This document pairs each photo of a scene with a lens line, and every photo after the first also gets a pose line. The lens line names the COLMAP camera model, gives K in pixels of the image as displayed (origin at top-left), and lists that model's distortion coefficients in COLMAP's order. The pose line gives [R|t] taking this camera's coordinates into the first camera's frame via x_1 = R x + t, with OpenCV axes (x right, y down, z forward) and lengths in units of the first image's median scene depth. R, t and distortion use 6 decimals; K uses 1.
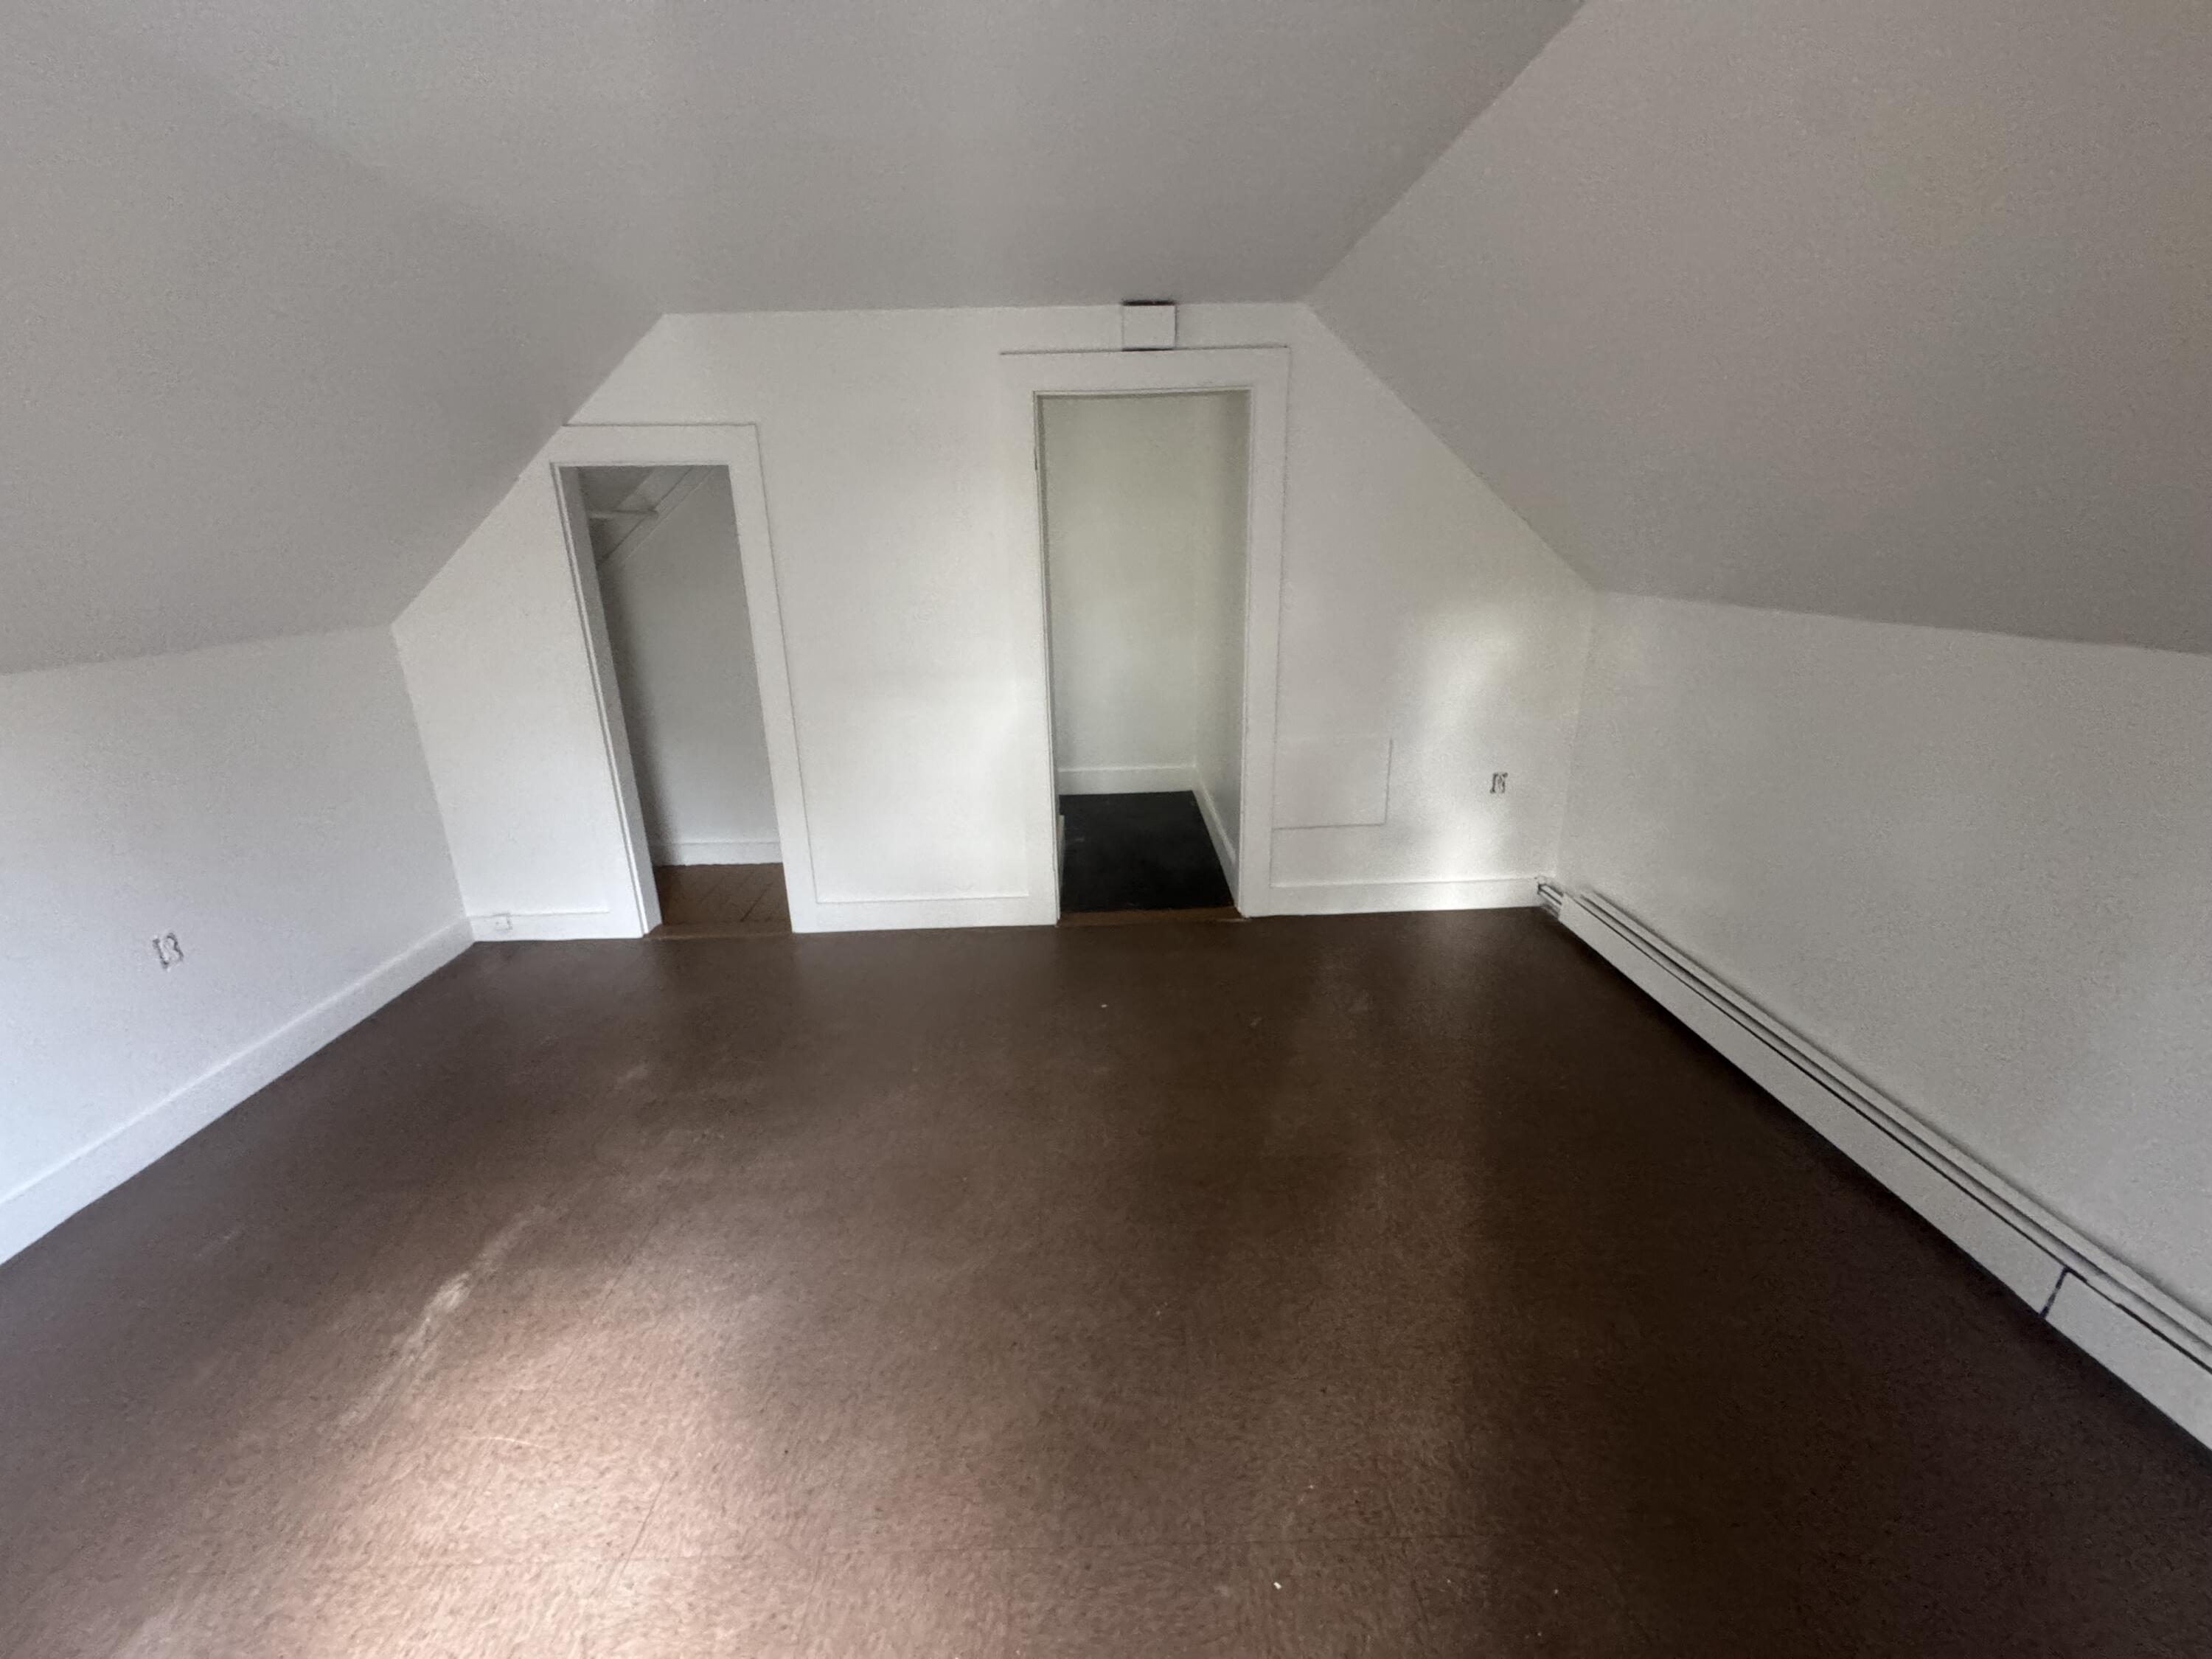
lens RADIAL K [[884.0, 0, 1105.0], [0, 884.0, 826.3], [0, 0, 1]] dist [-0.002601, 0.000710]
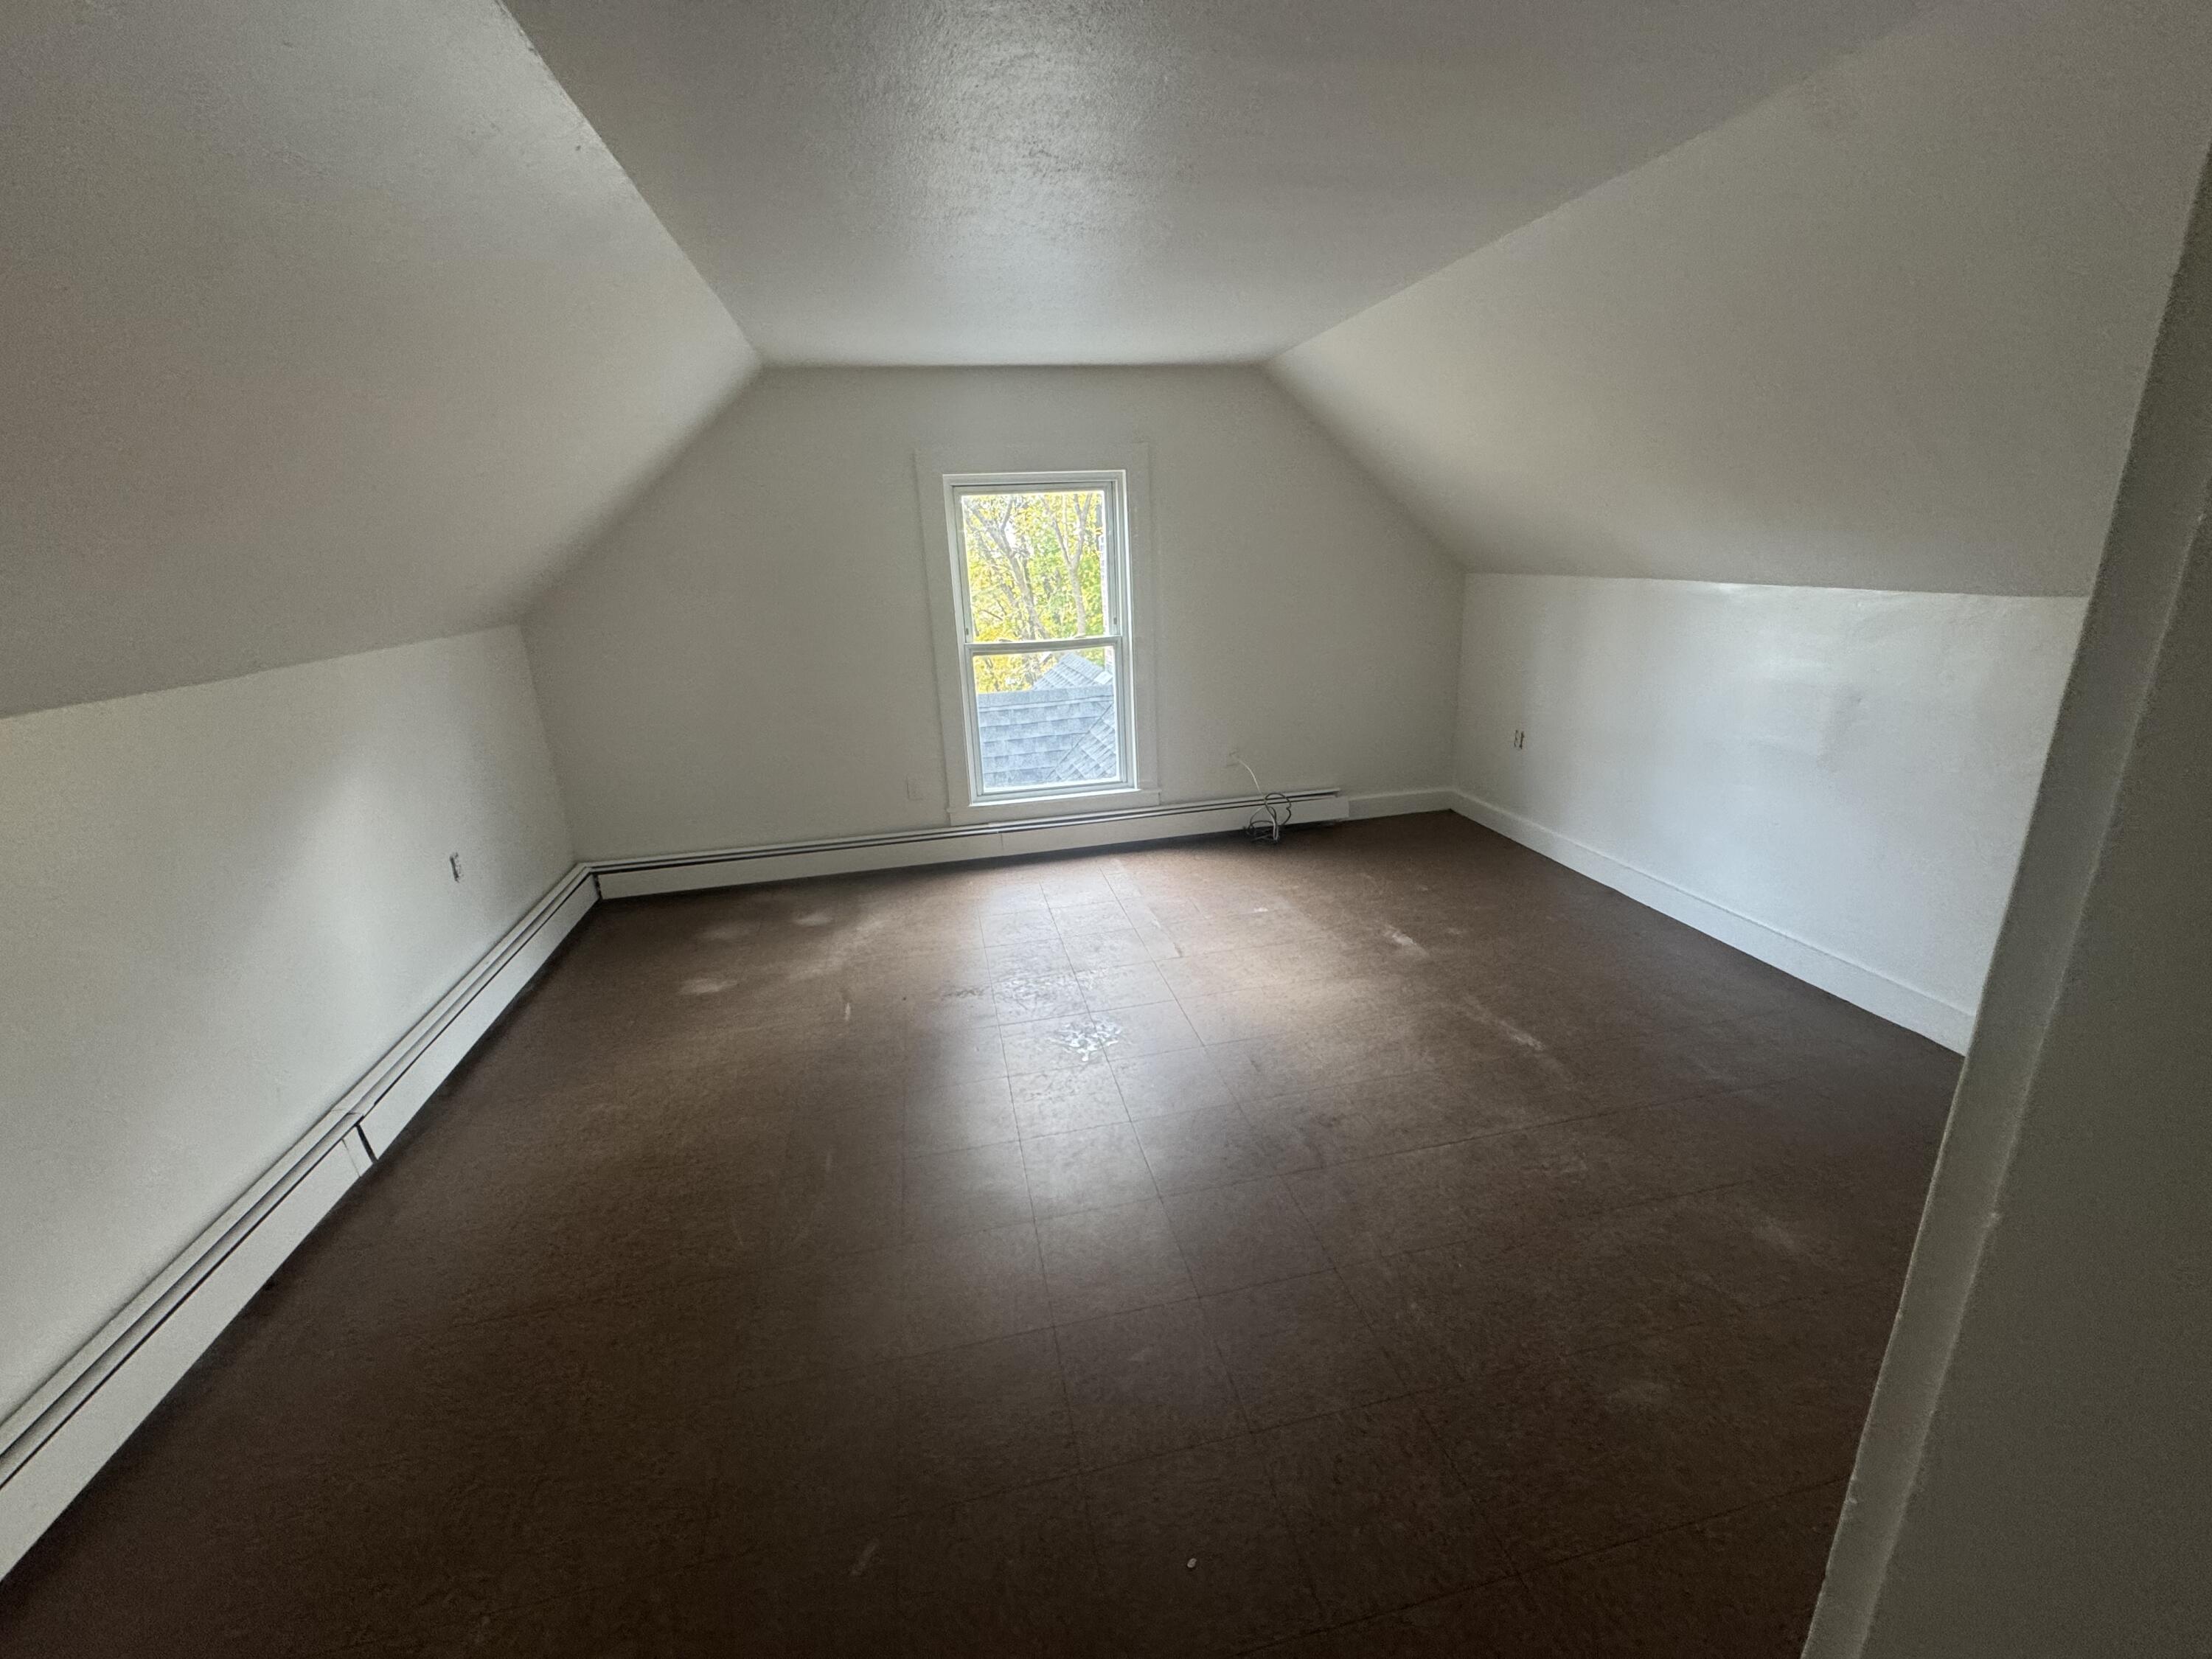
lens RADIAL K [[884.0, 0, 1105.0], [0, 884.0, 826.3], [0, 0, 1]] dist [-0.002601, 0.000710]
pose [[-0.980799, 0.117215, -0.155865, 0.106326], [0.007562, 0.821477, 0.570192, -0.574862], [0.194875, 0.558065, -0.806590, 1.847148]]
